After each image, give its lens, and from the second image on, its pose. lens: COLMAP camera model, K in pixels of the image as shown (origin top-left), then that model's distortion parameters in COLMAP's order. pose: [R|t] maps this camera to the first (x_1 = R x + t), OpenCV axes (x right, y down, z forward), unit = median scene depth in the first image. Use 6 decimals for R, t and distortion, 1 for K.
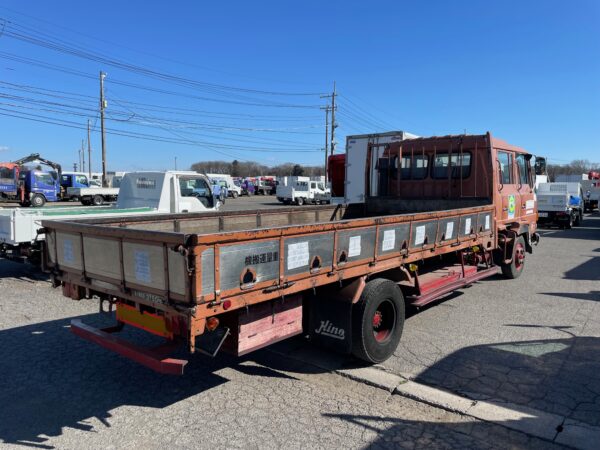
lens RADIAL K [[462.1, 0, 303.8], [0, 462.1, 226.9], [0, 0, 1]] dist [-0.000779, -0.010748]
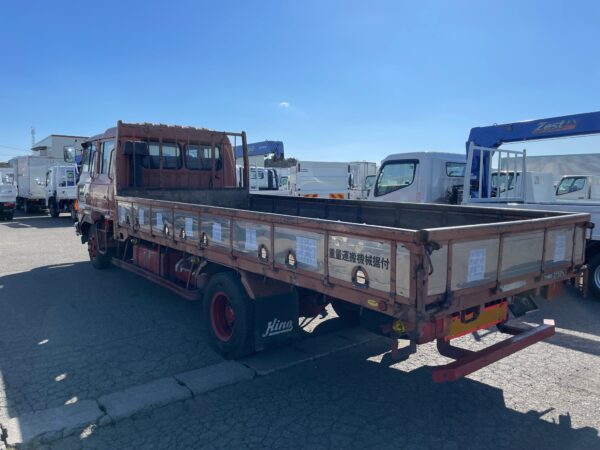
lens RADIAL K [[462.1, 0, 303.8], [0, 462.1, 226.9], [0, 0, 1]] dist [-0.000779, -0.010748]
pose [[0.177278, -0.100634, 0.979002, -0.690965], [0.077515, 0.993096, 0.088046, -0.051927], [-0.981103, 0.060279, 0.183854, 0.613470]]
